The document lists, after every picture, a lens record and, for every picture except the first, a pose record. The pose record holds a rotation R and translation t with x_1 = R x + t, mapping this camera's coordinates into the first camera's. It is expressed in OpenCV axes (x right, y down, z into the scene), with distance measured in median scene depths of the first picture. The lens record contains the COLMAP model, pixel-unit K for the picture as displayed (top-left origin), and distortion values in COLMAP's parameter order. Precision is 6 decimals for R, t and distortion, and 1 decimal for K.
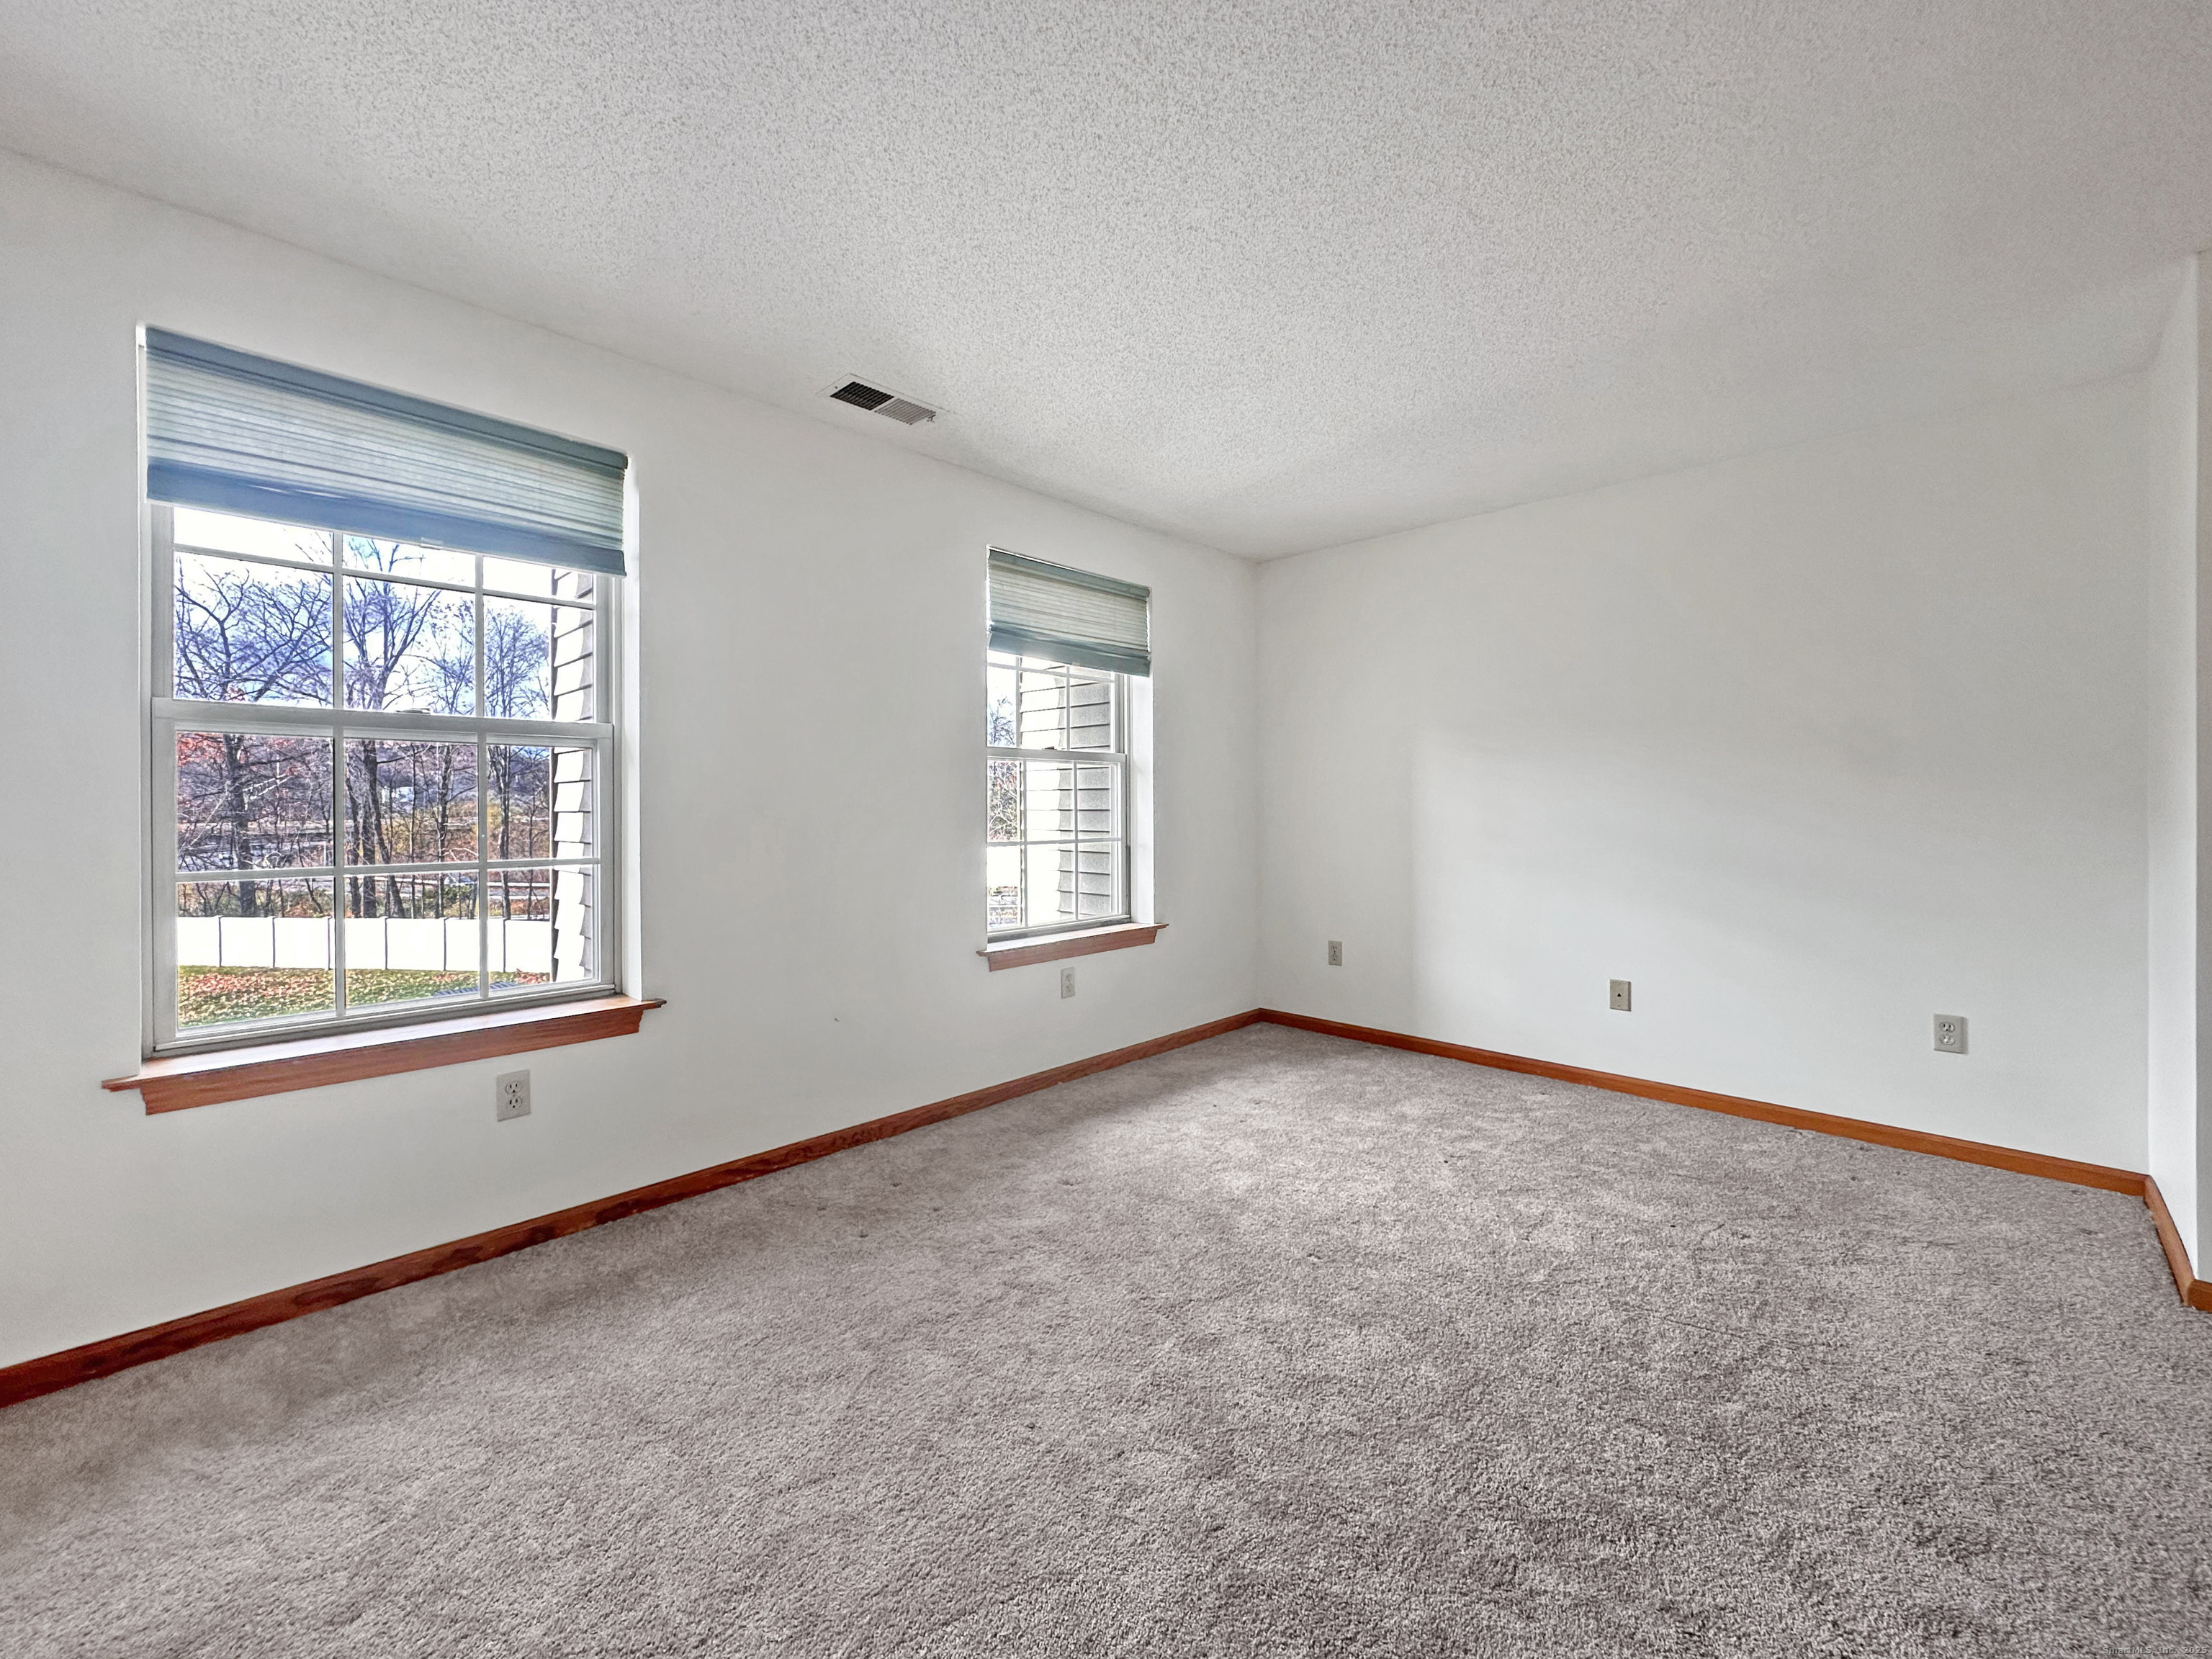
lens RADIAL K [[916.4, 0, 1111.3], [0, 916.4, 788.1], [0, 0, 1]] dist [-0.001169, 0.000425]
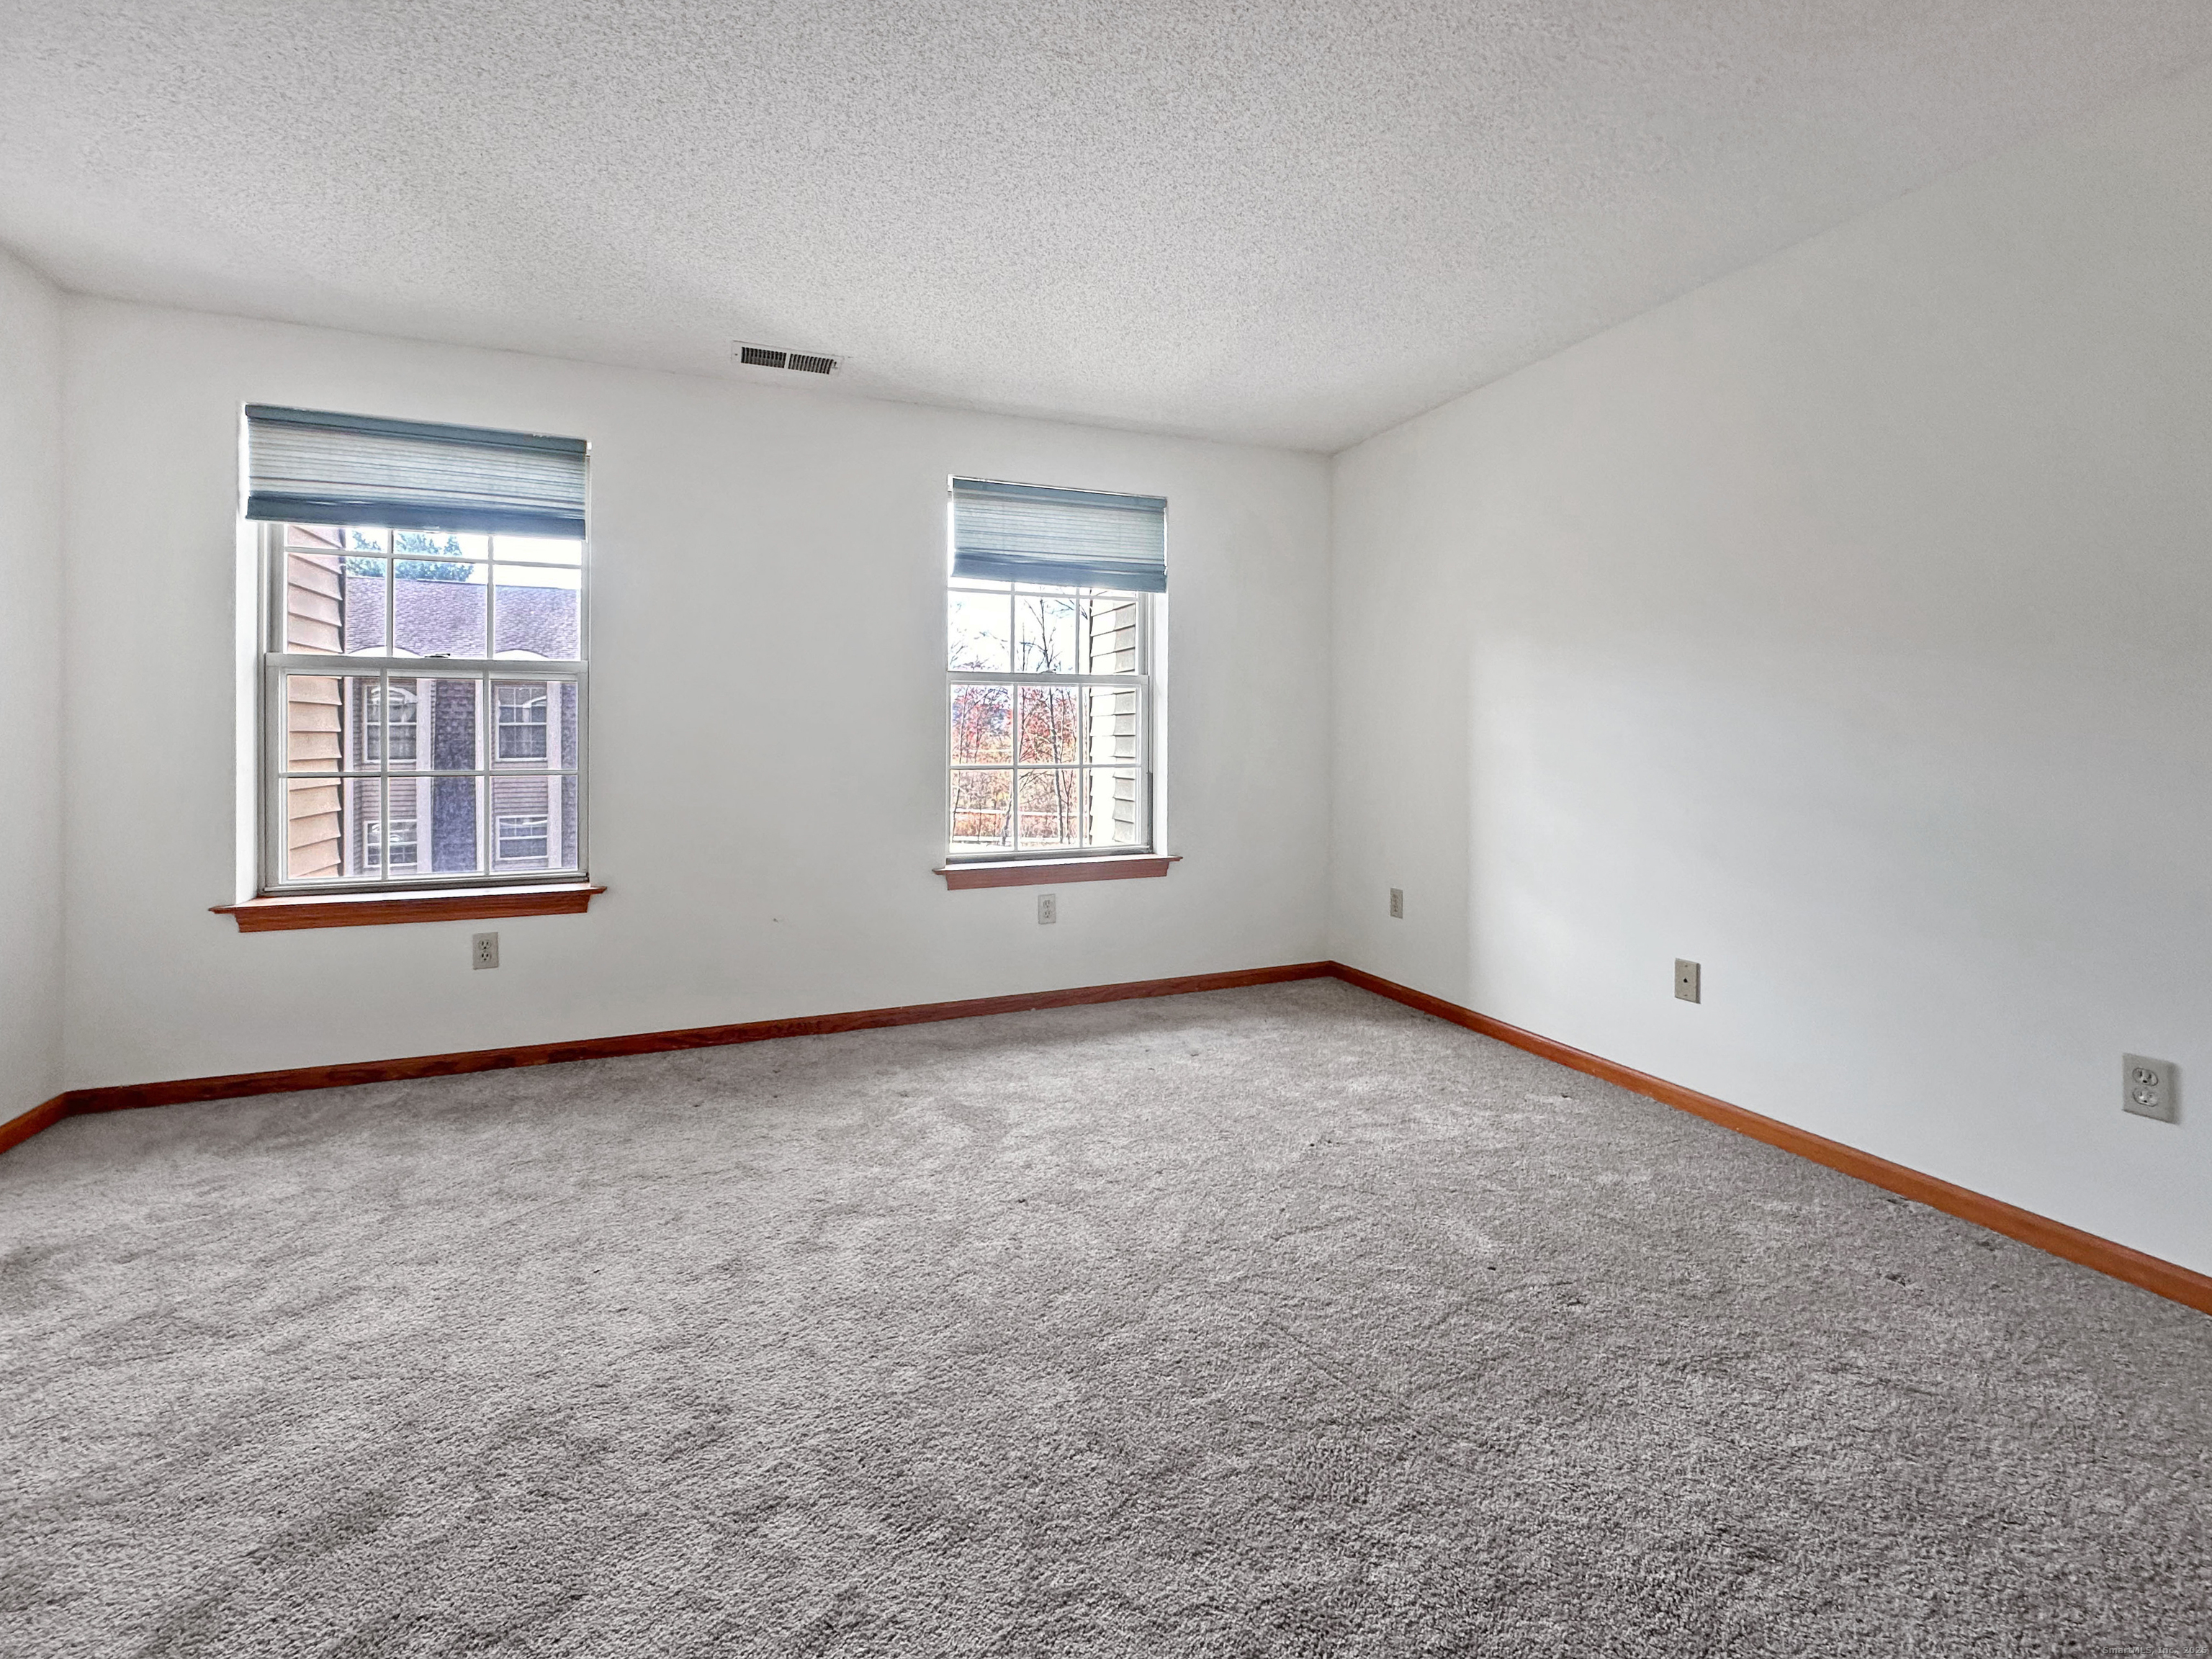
lens RADIAL K [[958.9, 0, 1108.2], [0, 958.9, 726.2], [0, 0, 1]] dist [-0.000847, -0.000181]
pose [[0.904685, -0.006176, -0.426036, 0.543985], [0.007649, 0.999969, 0.001747, 0.017394], [0.426012, -0.004839, 0.904705, 0.114922]]
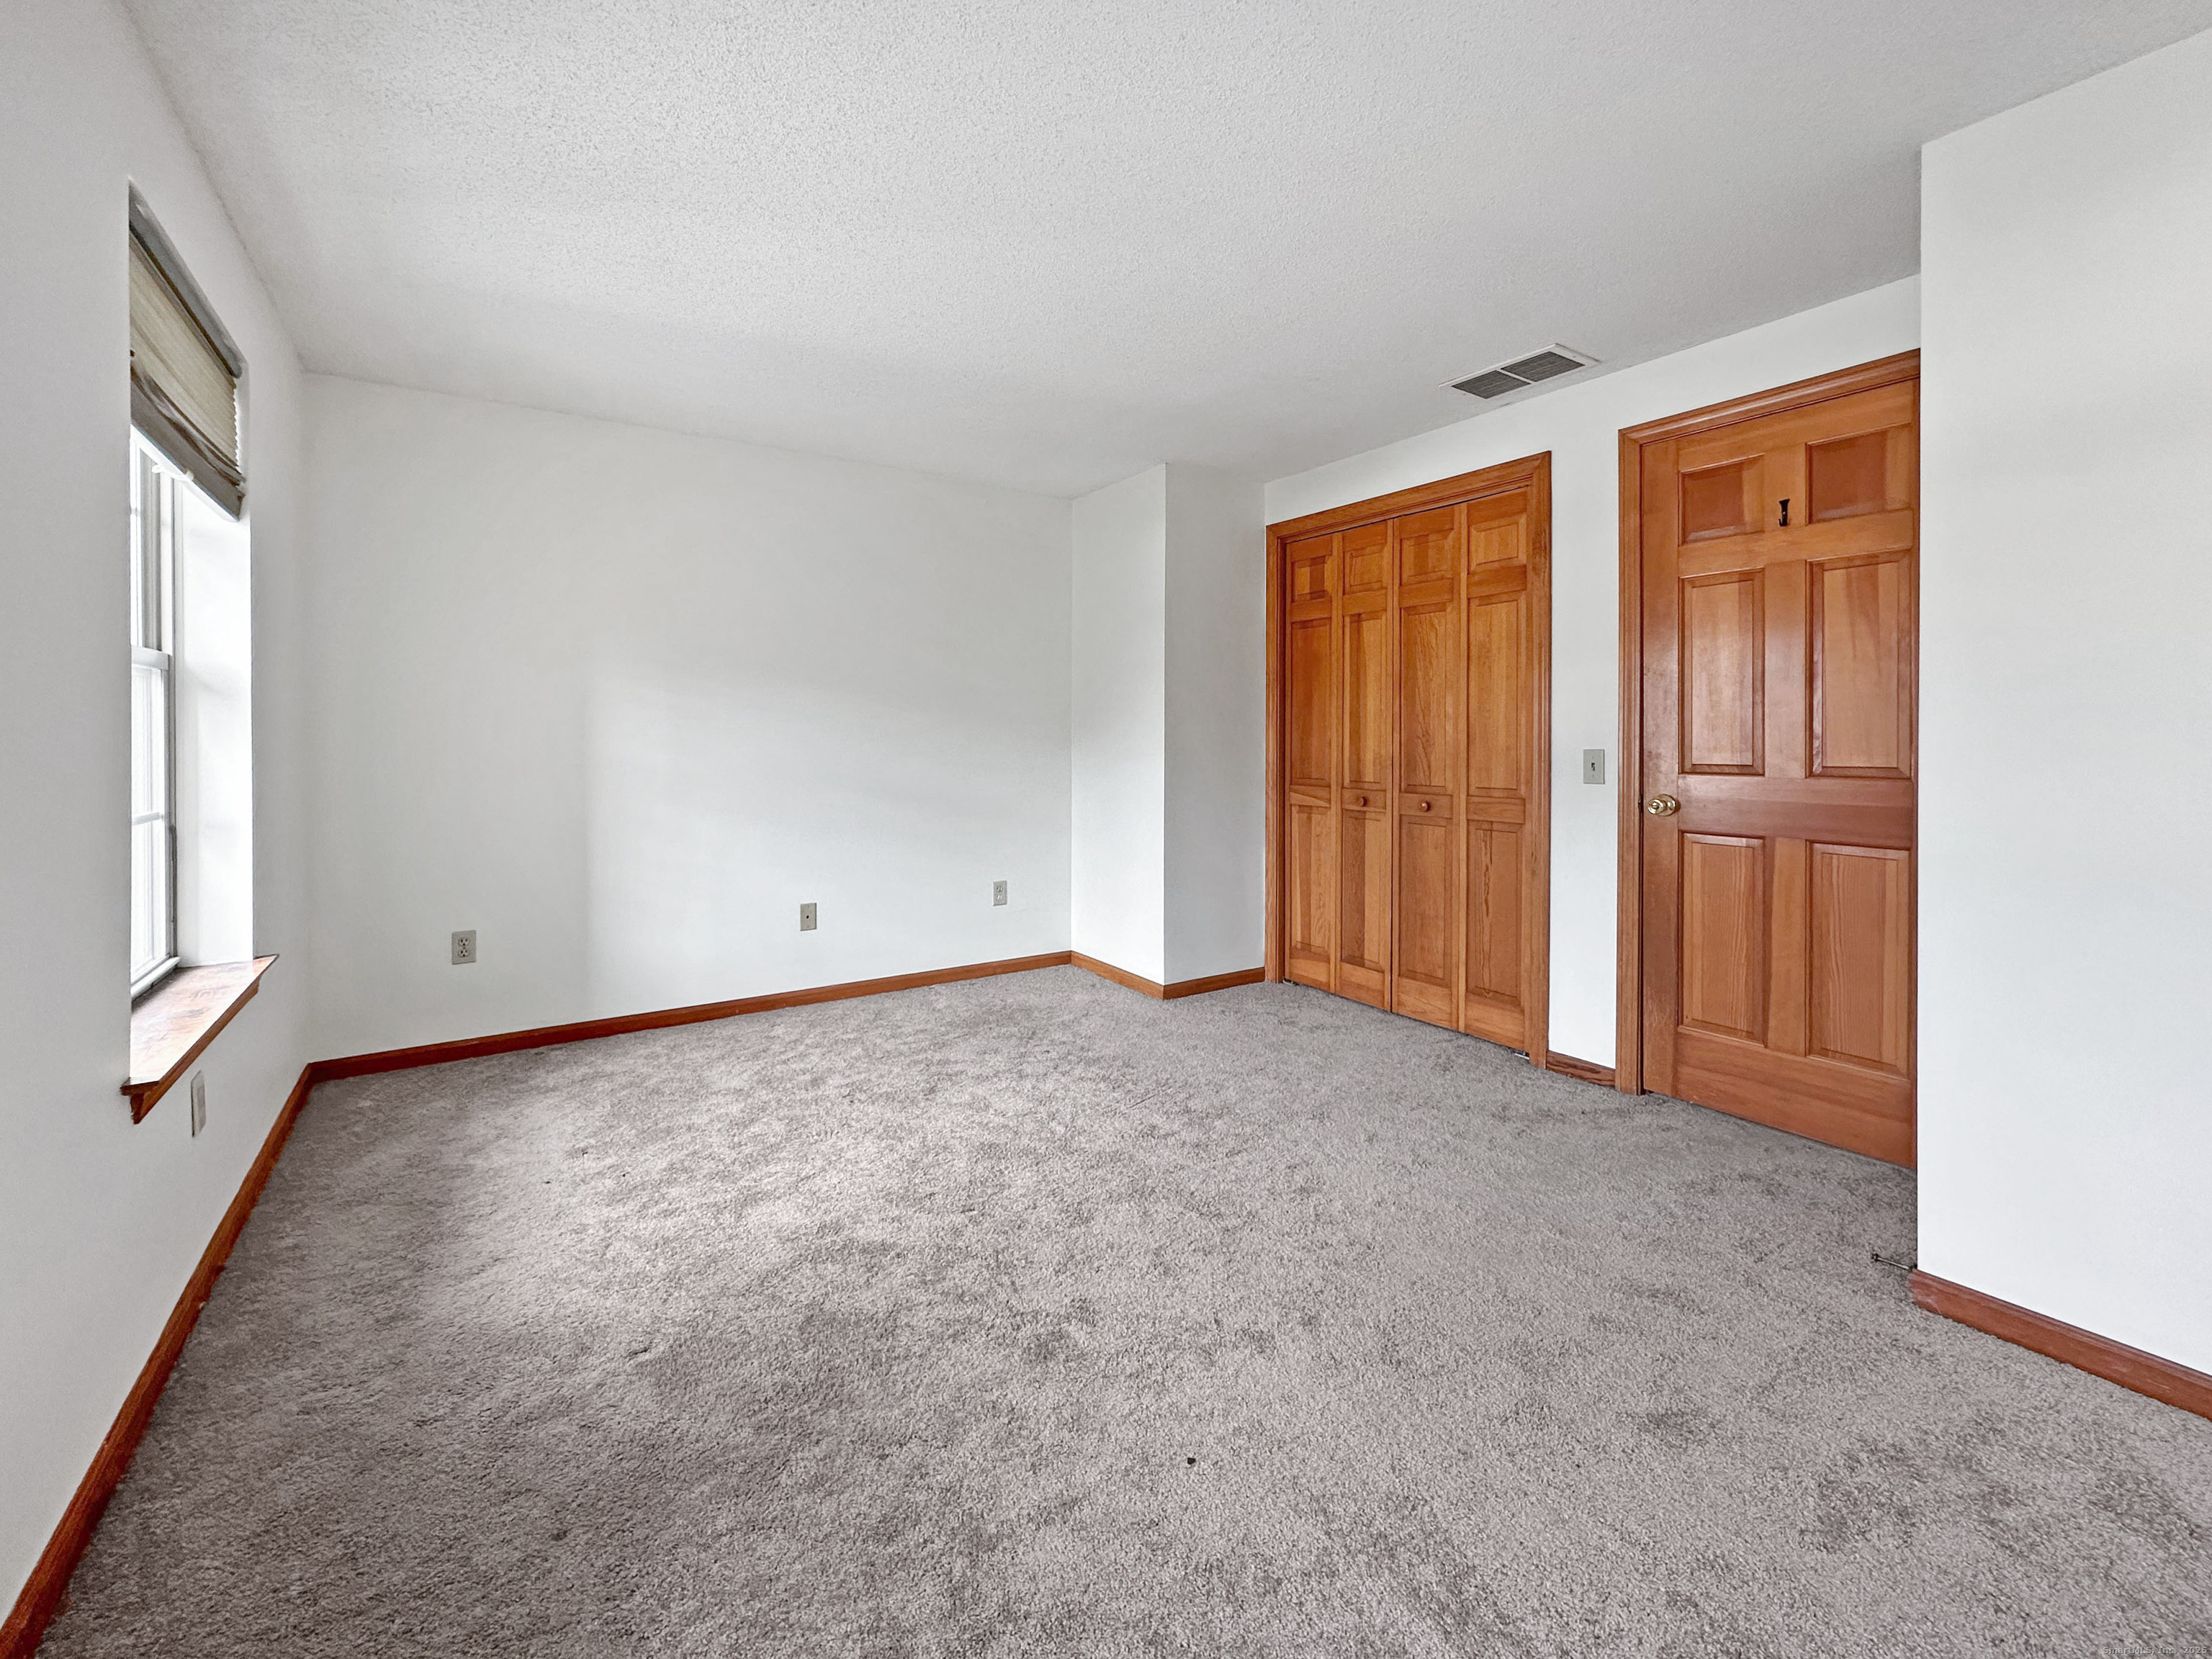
lens RADIAL K [[916.4, 0, 1111.3], [0, 916.4, 788.1], [0, 0, 1]] dist [-0.001169, 0.000425]
pose [[0.206829, -0.049904, 0.977104, -0.499193], [-0.015635, 0.998402, 0.054301, 0.010490], [-0.978252, -0.026509, 0.205718, 0.502761]]
